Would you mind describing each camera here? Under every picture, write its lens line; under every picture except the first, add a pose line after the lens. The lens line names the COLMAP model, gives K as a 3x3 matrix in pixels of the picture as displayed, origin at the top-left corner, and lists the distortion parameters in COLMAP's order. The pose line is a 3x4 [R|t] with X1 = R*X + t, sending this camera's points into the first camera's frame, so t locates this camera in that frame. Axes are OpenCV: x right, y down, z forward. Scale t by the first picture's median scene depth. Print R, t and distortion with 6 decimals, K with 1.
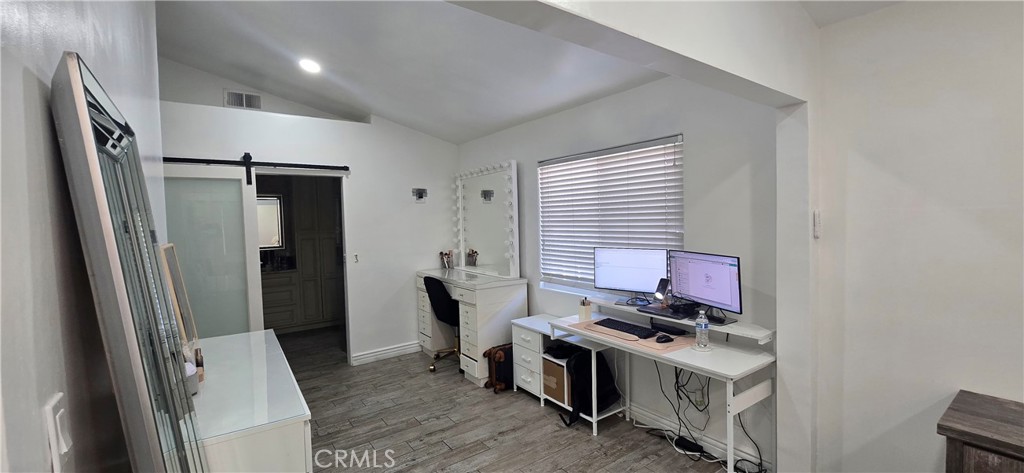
lens RADIAL K [[416.9, 0, 510.7], [0, 416.9, 237.0], [0, 0, 1]] dist [-0.004392, 0.000401]
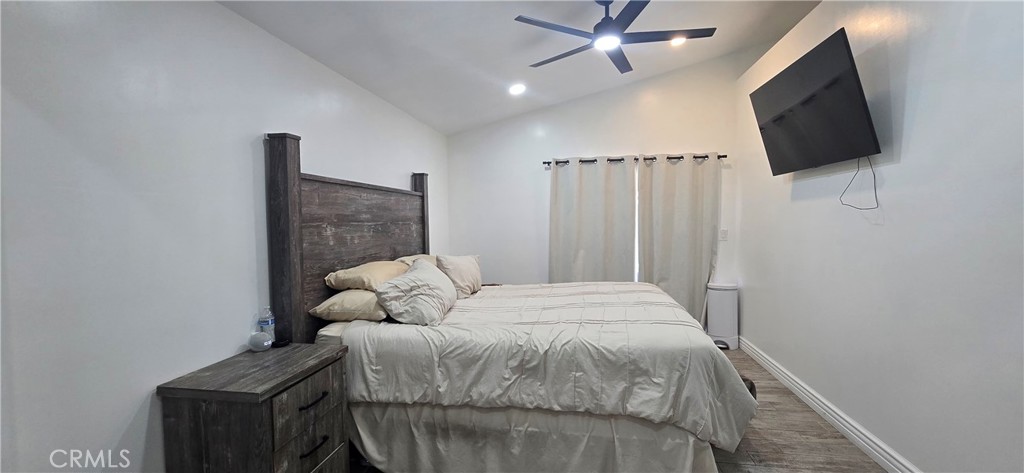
lens RADIAL K [[416.9, 0, 510.9], [0, 416.9, 239.3], [0, 0, 1]] dist [-0.004392, 0.000401]
pose [[-0.689128, -0.005301, 0.724620, -0.074348], [0.054020, 0.996815, 0.058666, 0.009989], [-0.722623, 0.079573, -0.686647, 0.468038]]
